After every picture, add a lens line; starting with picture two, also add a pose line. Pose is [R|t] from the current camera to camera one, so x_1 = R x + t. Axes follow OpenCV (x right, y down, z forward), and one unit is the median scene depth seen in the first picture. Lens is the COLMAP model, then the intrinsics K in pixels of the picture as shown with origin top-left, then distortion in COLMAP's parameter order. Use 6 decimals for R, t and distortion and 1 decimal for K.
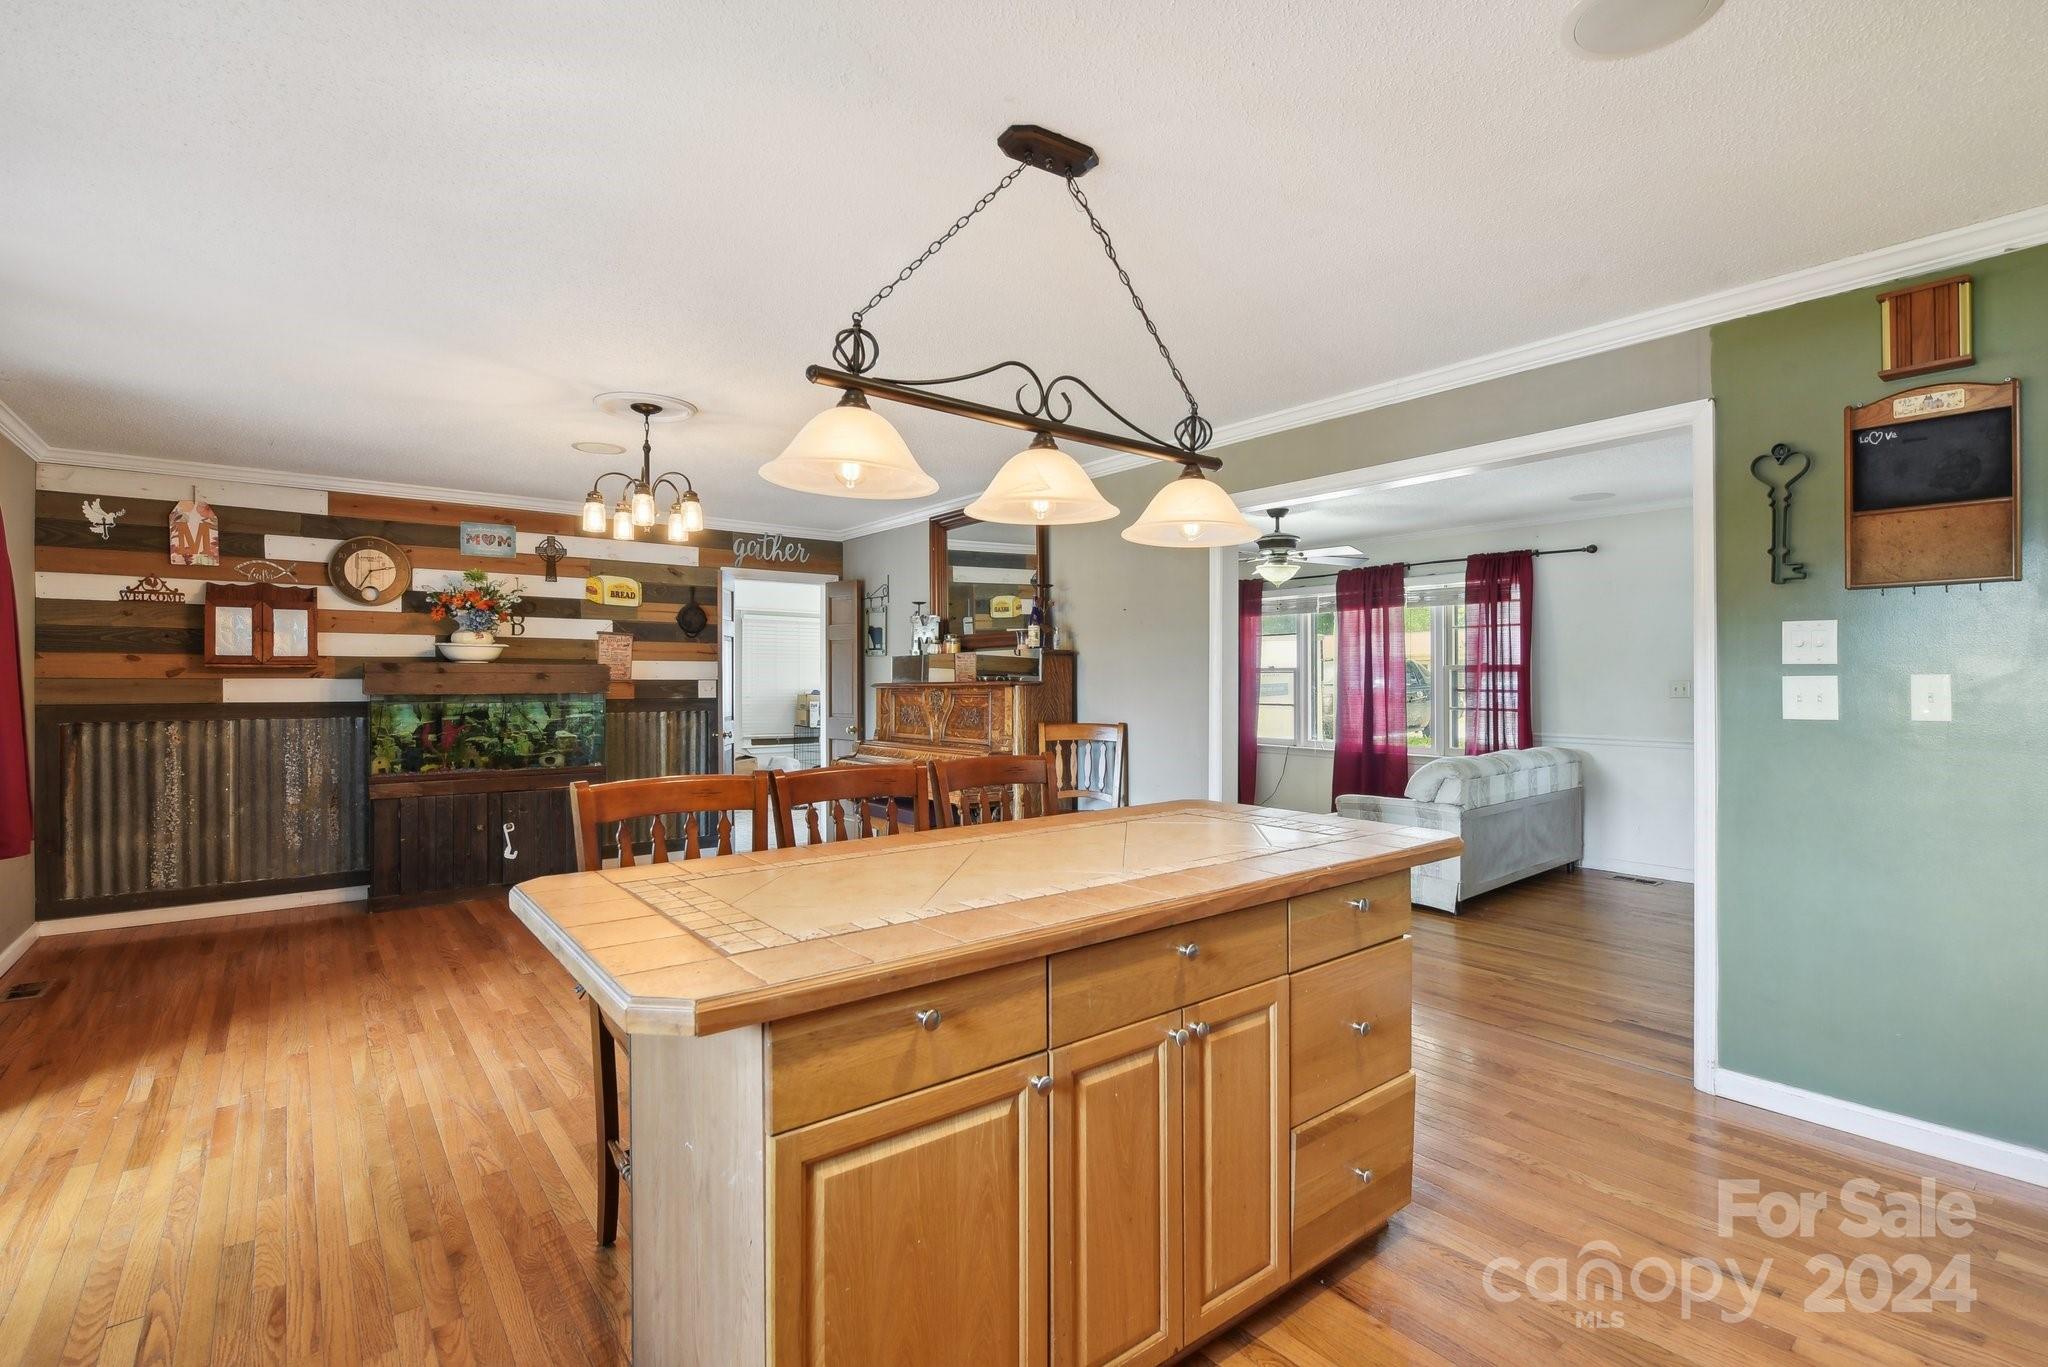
lens RADIAL K [[928.4, 0, 1038.3], [0, 928.4, 679.8], [0, 0, 1]] dist [-0.010746, -0.001254]
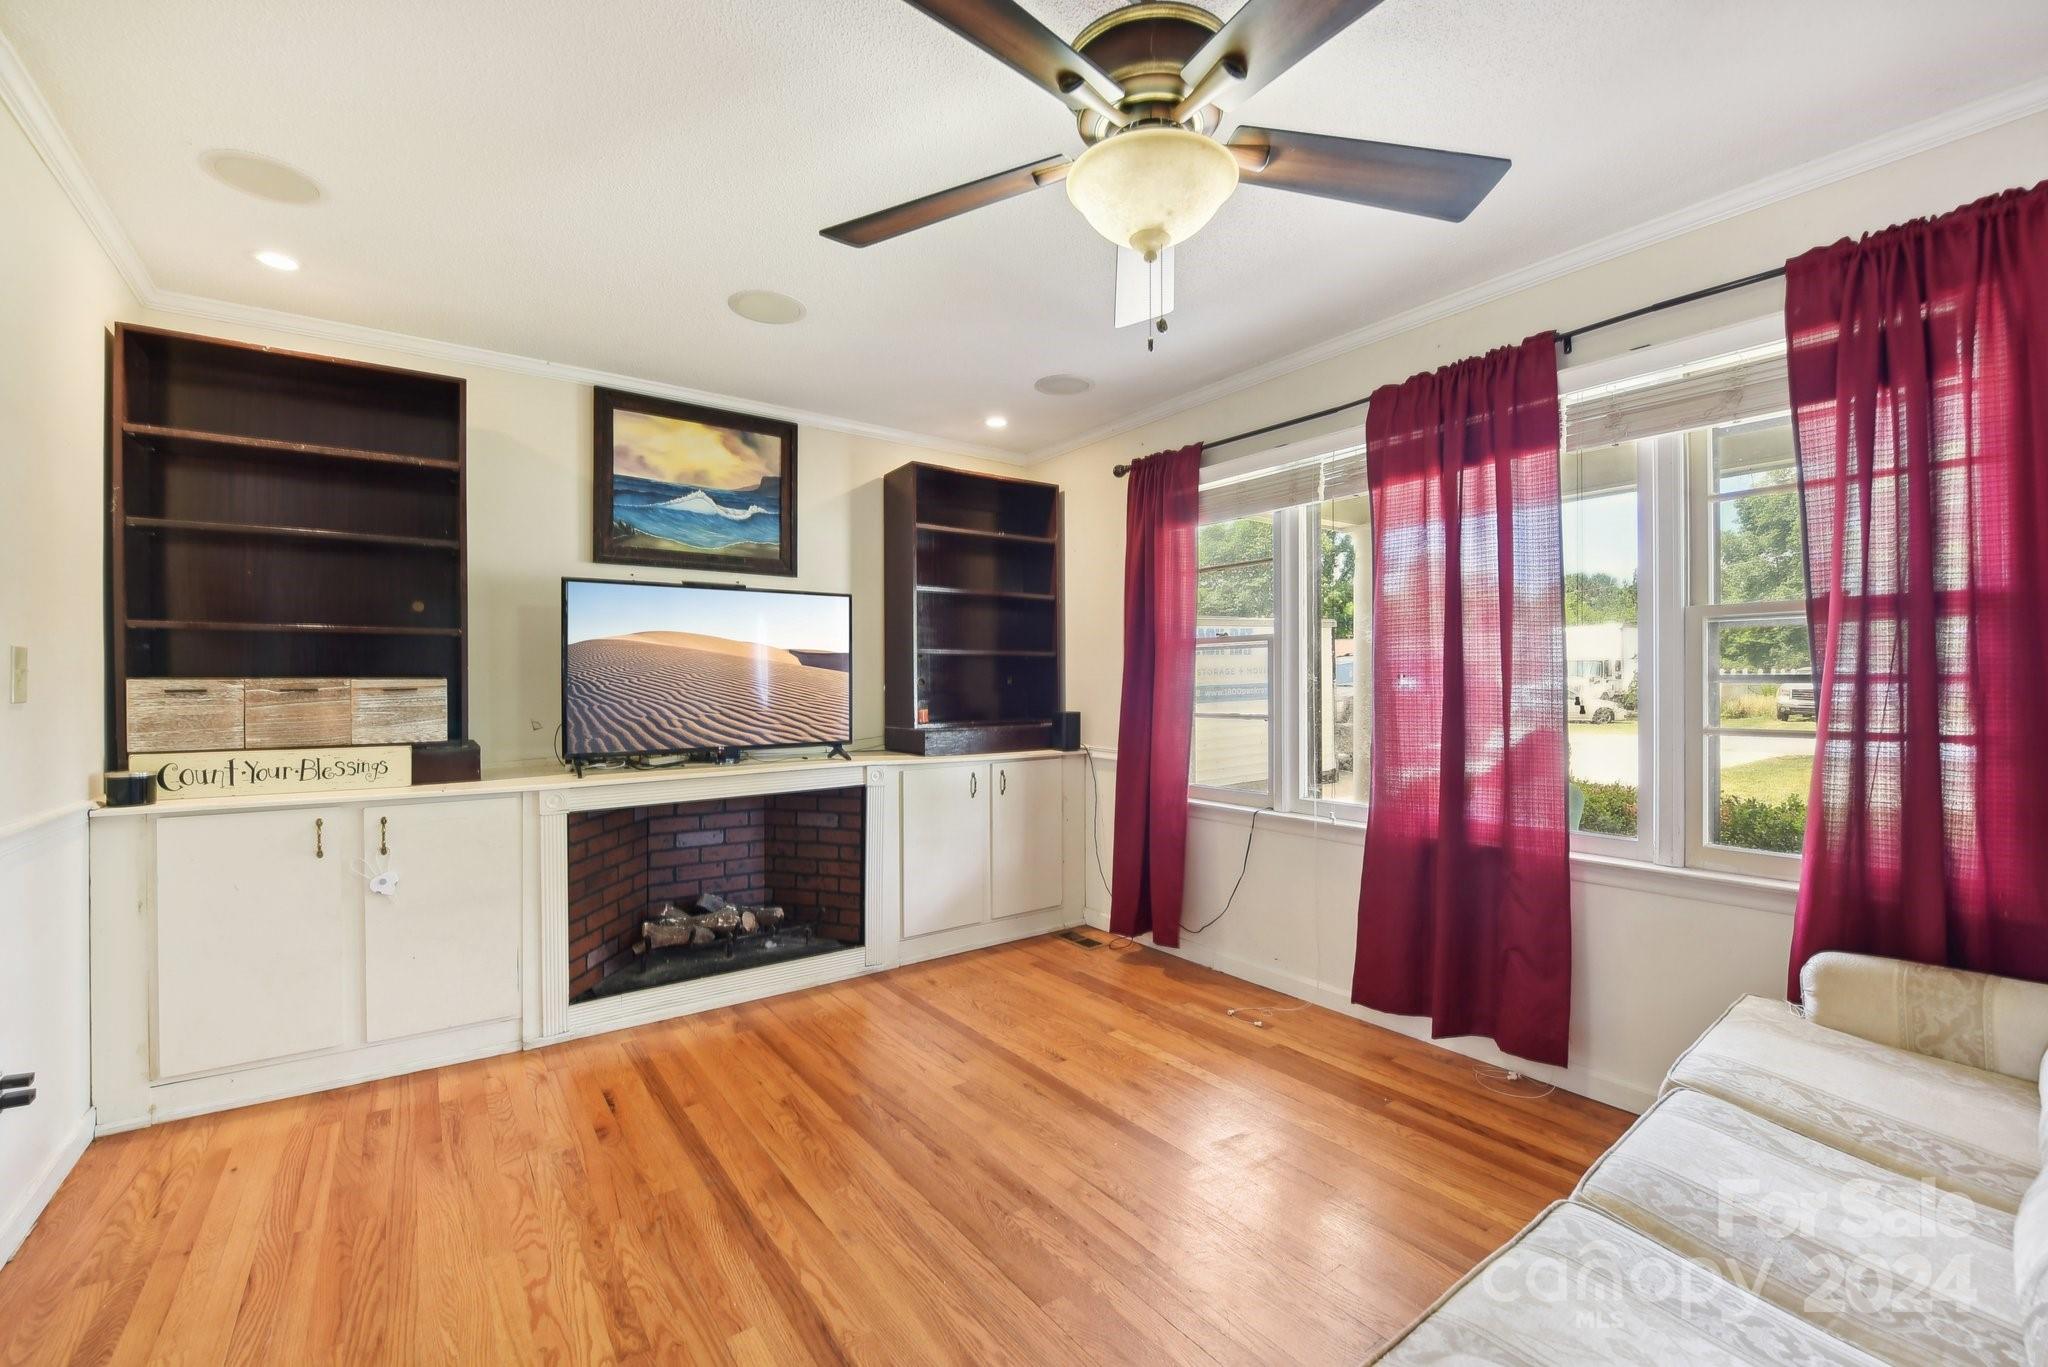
lens RADIAL K [[838.2, 0, 1023.2], [0, 838.2, 680.9], [0, 0, 1]] dist [-0.013553, -0.000679]
pose [[0.998104, -0.002910, -0.061488, 0.256687], [0.002550, 0.999979, -0.005925, 0.016983], [0.061504, 0.005757, 0.998090, 0.831677]]
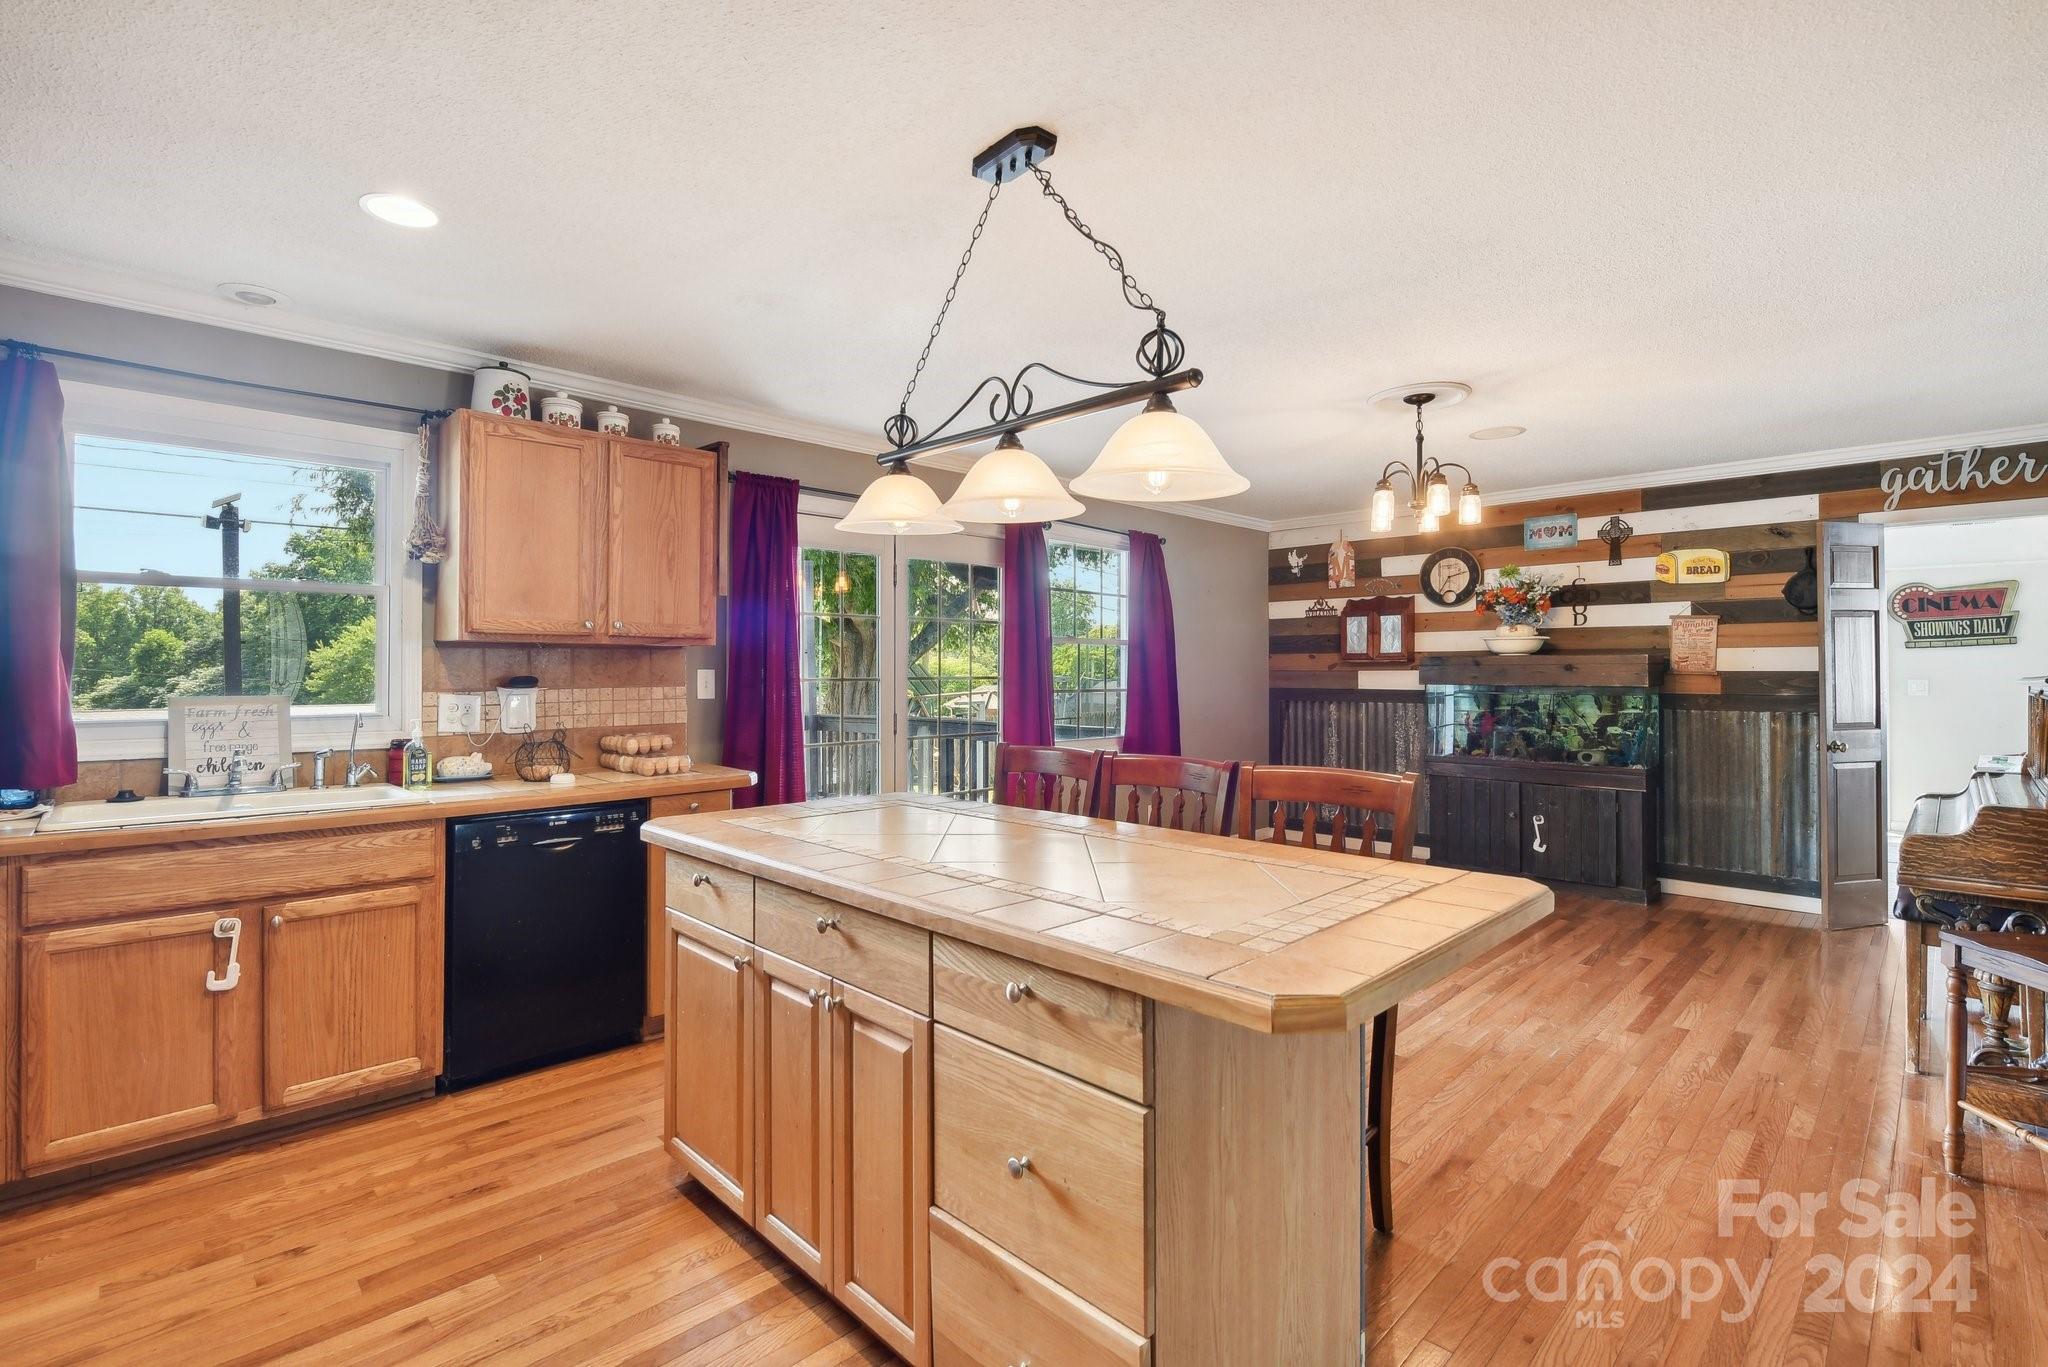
lens RADIAL K [[928.4, 0, 988.4], [0, 928.4, 658.4], [0, 0, 1]] dist [-0.010746, -0.001254]
pose [[0.101867, -0.014530, -0.994692, 0.360930], [0.001674, 0.999894, -0.014434, -0.000897], [0.994797, -0.000194, 0.101880, 0.308426]]
